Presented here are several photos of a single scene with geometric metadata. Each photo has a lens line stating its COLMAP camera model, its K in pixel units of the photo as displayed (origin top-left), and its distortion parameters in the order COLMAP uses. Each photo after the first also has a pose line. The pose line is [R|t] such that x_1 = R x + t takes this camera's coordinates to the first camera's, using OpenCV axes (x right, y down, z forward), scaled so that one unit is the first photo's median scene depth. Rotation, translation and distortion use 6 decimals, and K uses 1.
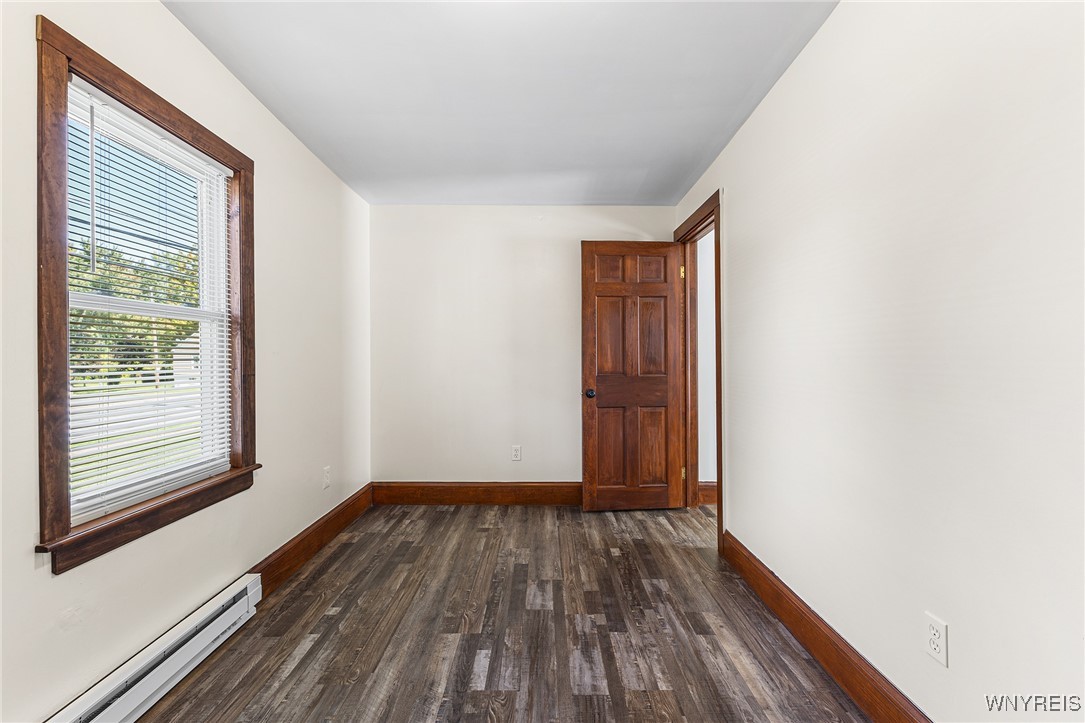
lens RADIAL K [[459.8, 0, 546.1], [0, 459.8, 356.3], [0, 0, 1]] dist [0.000949, 0.000106]
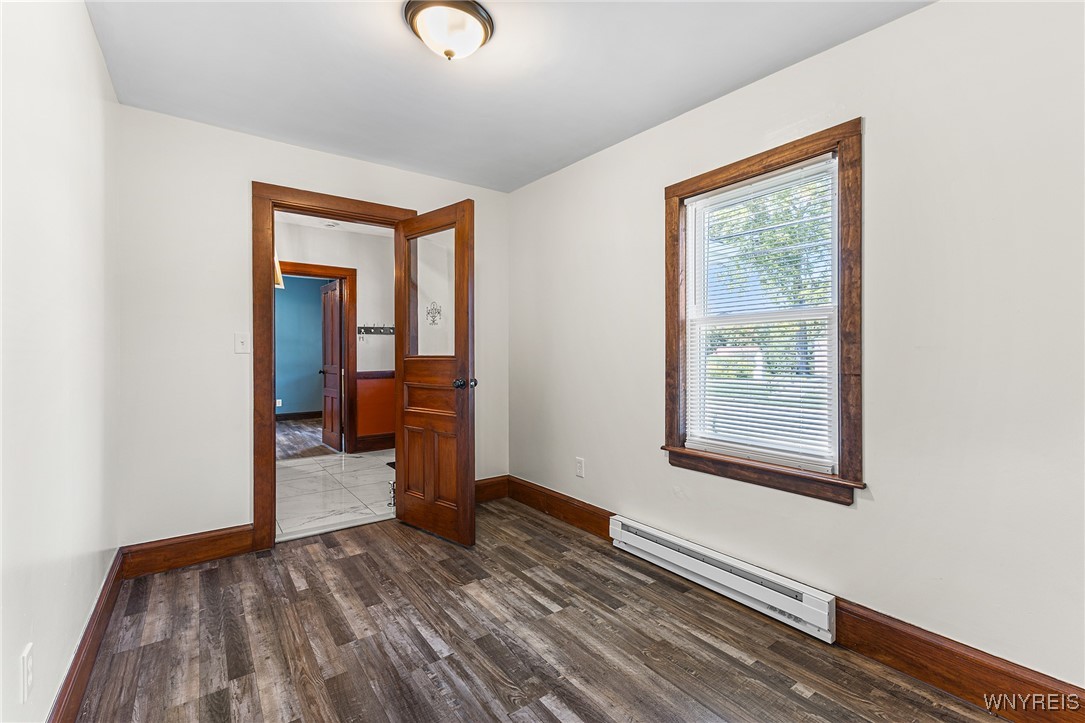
lens RADIAL K [[452.9, 0, 542.5], [0, 452.9, 361.5], [0, 0, 1]] dist [-0.017179, 0.000119]
pose [[-0.811329, 0.009004, -0.584521, 0.414514], [0.003964, 0.999943, 0.009901, 0.007136], [0.584577, 0.005716, -0.811318, 1.811084]]
